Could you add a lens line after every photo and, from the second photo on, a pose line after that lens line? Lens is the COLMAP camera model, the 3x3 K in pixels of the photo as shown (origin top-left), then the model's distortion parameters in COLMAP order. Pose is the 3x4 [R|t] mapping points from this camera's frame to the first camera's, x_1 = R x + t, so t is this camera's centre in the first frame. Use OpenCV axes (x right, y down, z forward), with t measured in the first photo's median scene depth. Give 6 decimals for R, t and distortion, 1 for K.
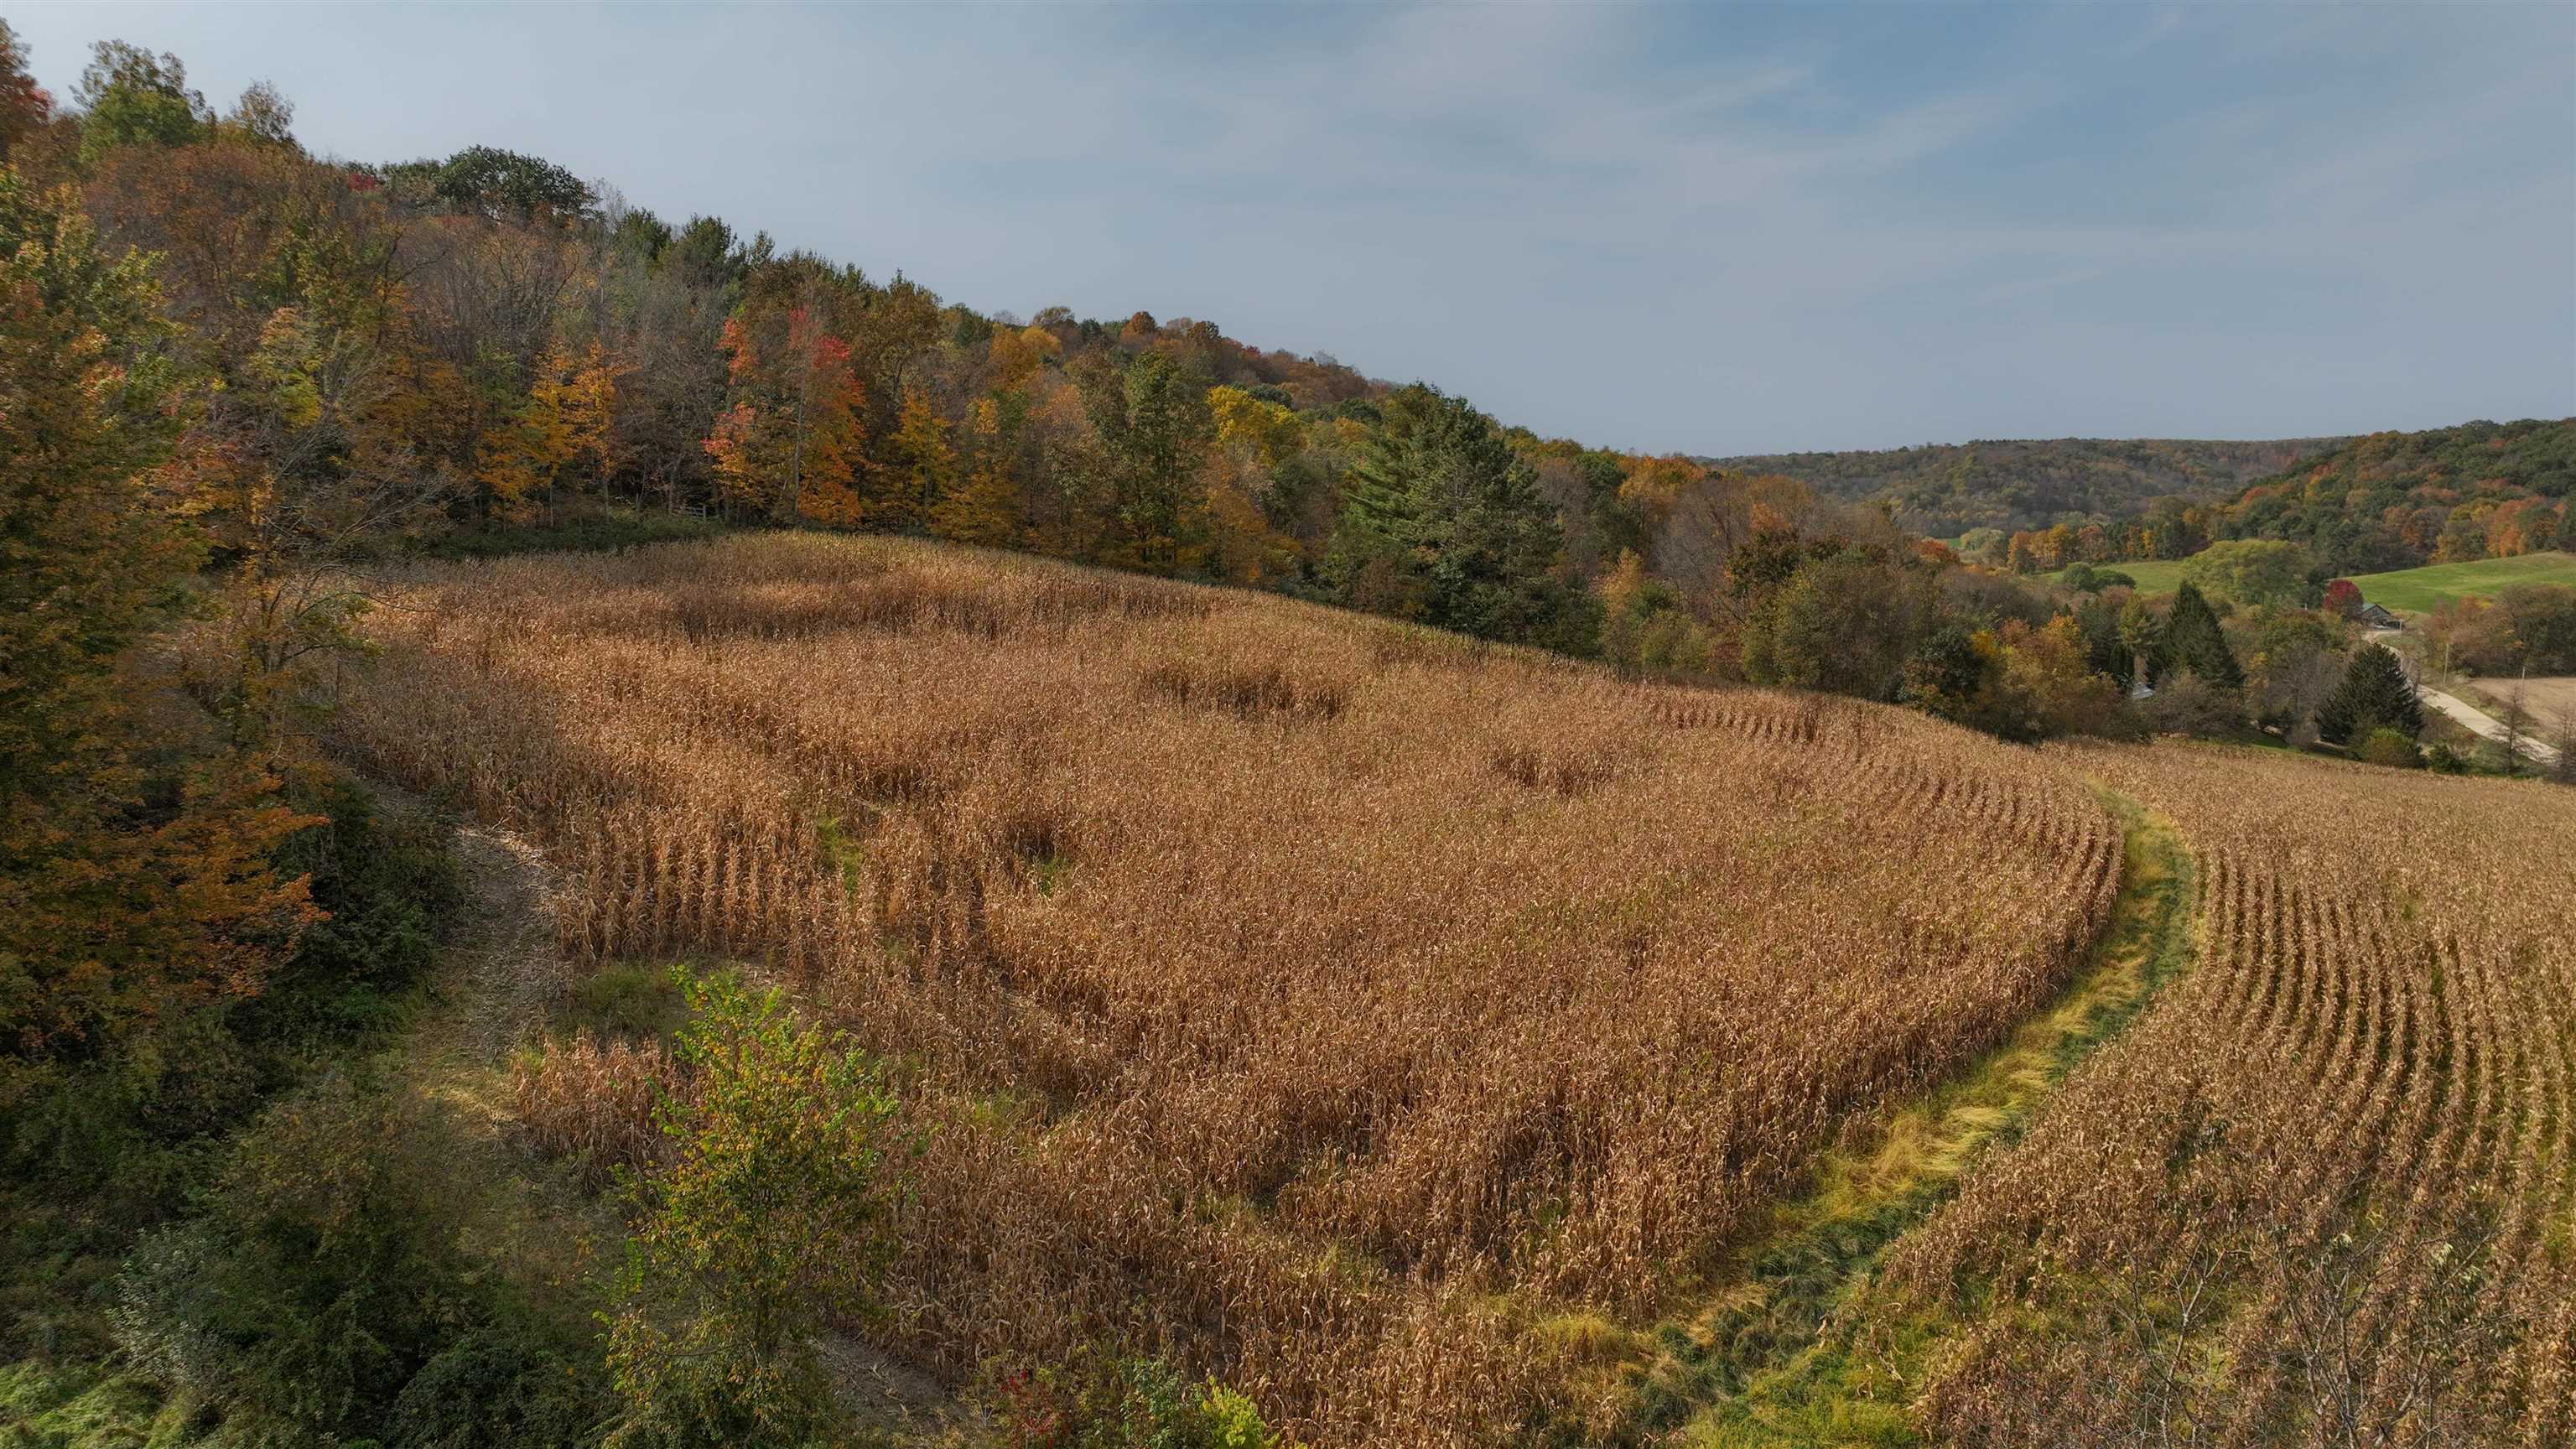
lens RADIAL K [[1858.8, 0, 1282.2], [0, 1858.8, 726.9], [0, 0, 1]] dist [0.003710, 0.012721]
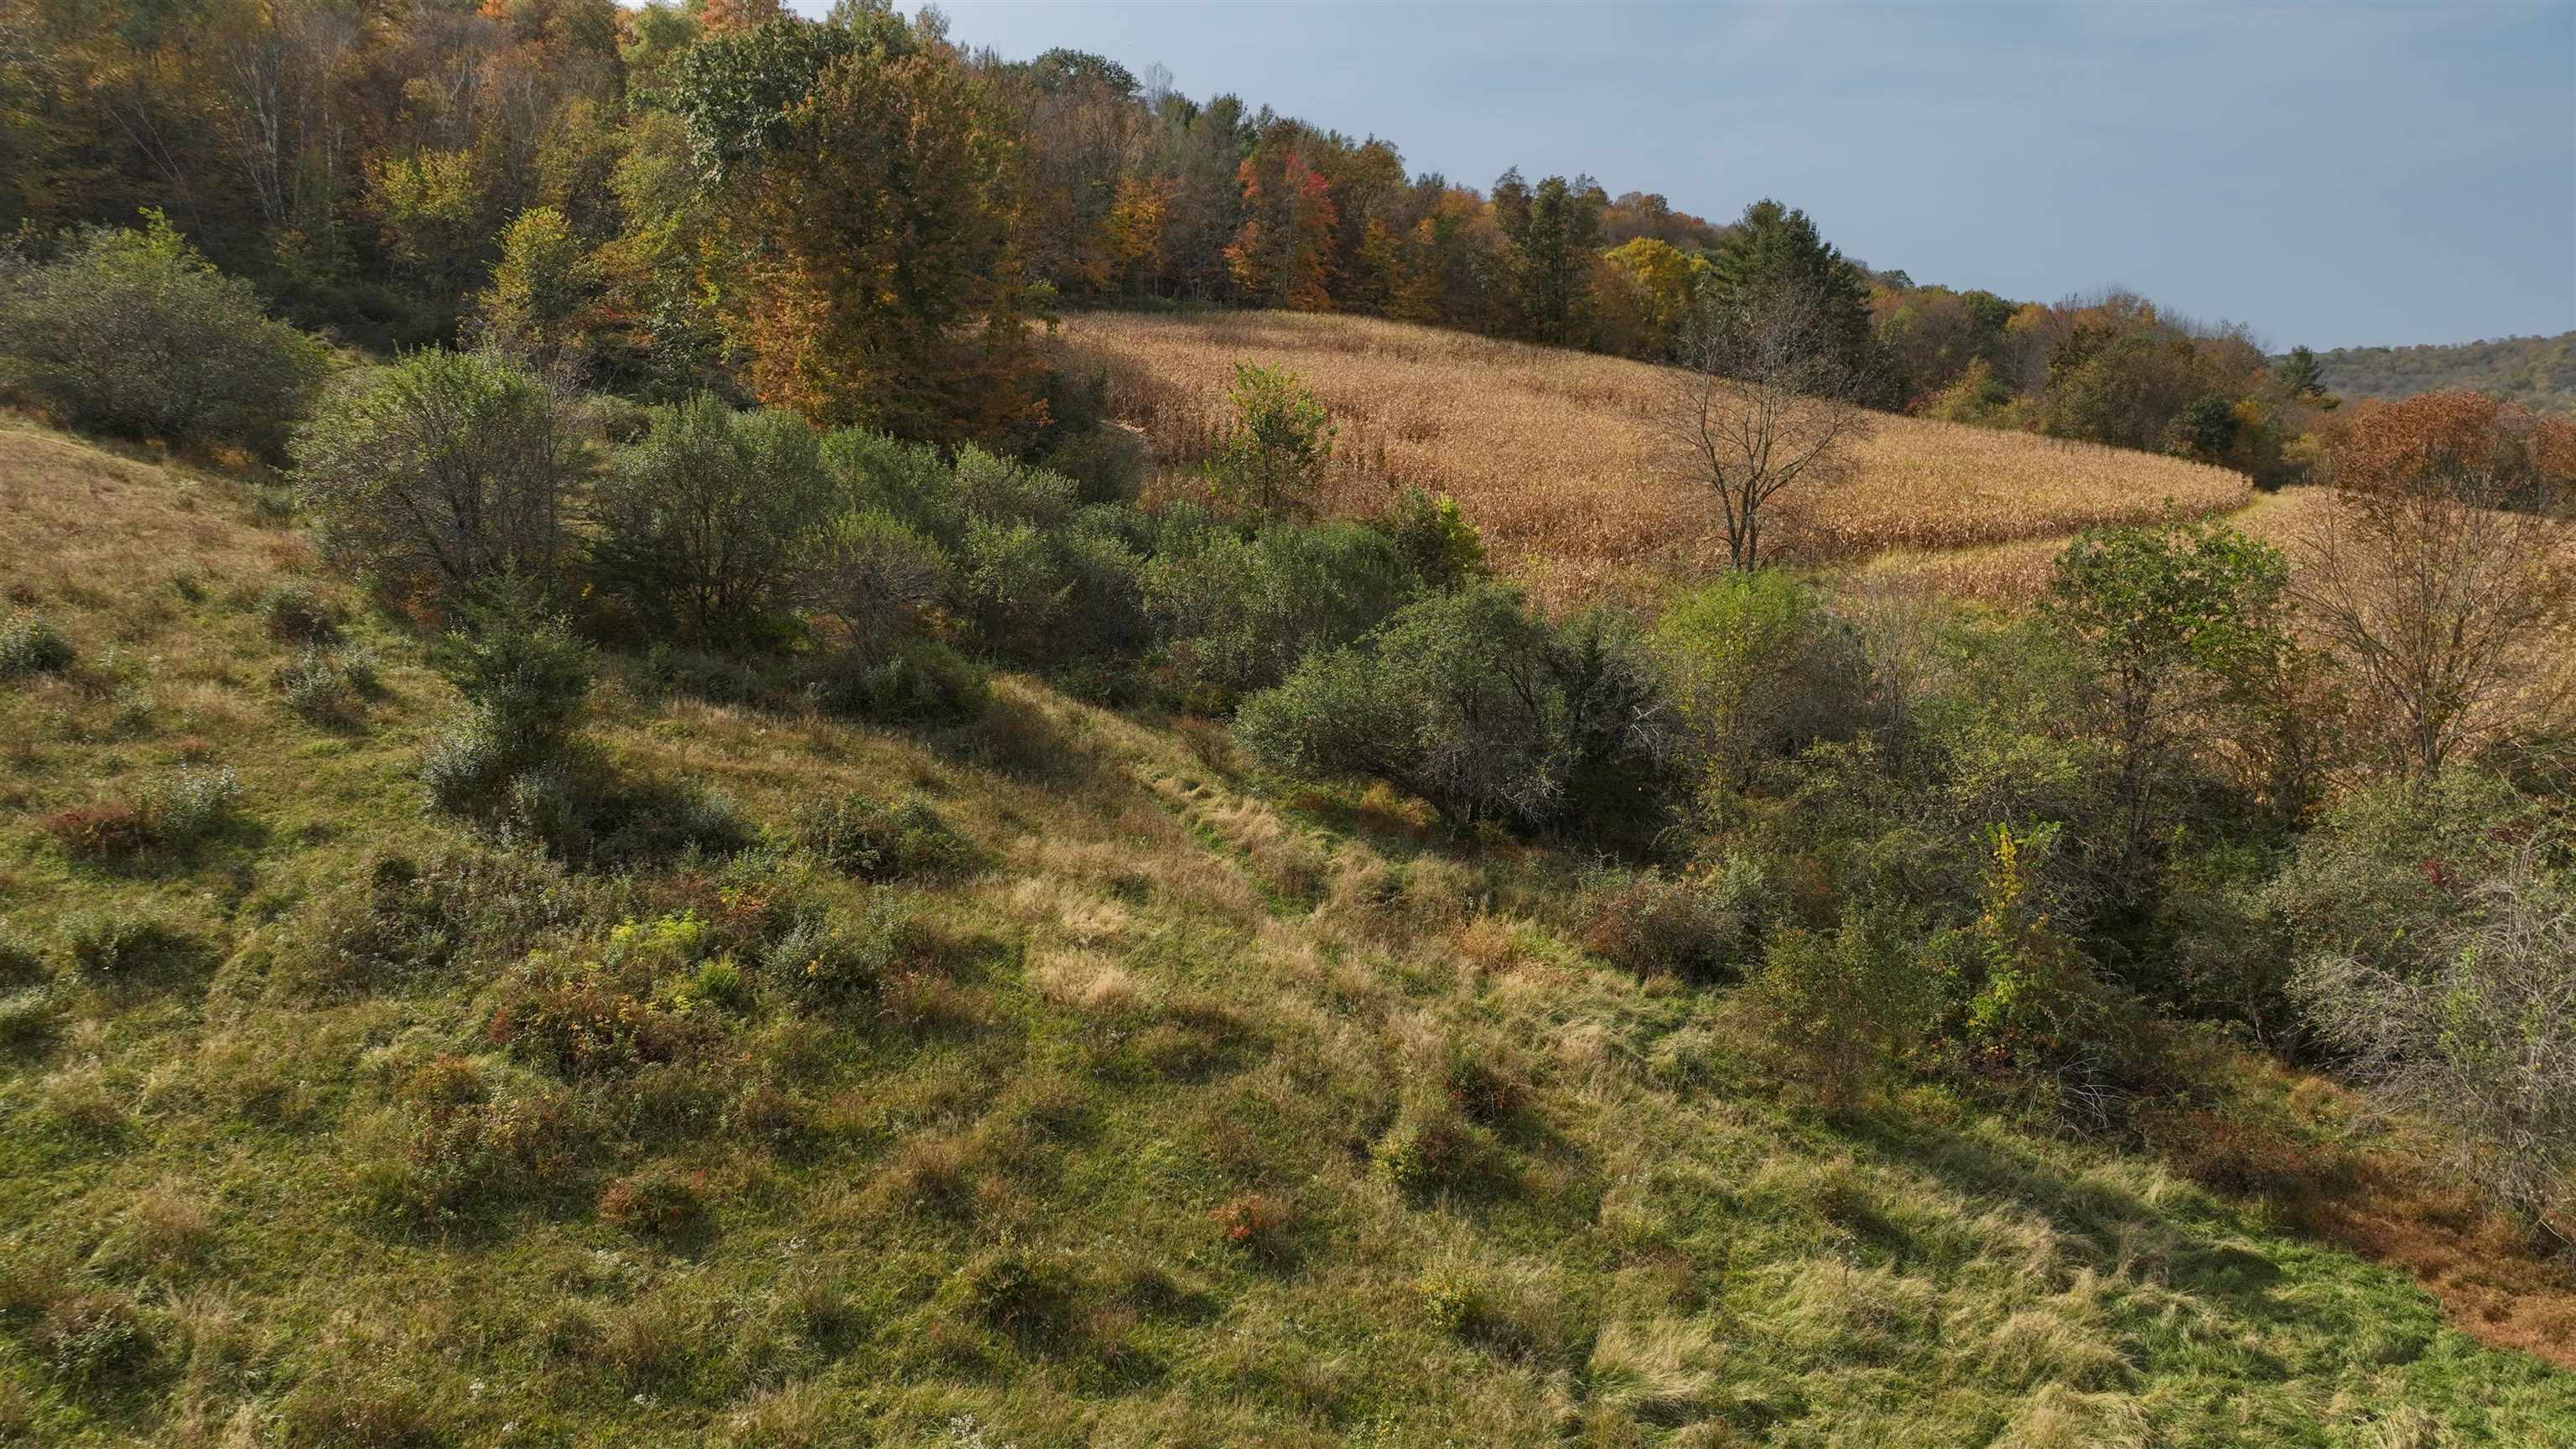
lens RADIAL K [[1858.8, 0, 1288.4], [0, 1858.8, 721.4], [0, 0, 1]] dist [0.003710, 0.012721]
pose [[0.969118, 0.044724, -0.242507, 0.082700], [-0.033487, 0.998174, 0.050262, 0.117466], [0.244312, -0.040589, 0.968847, -0.322422]]
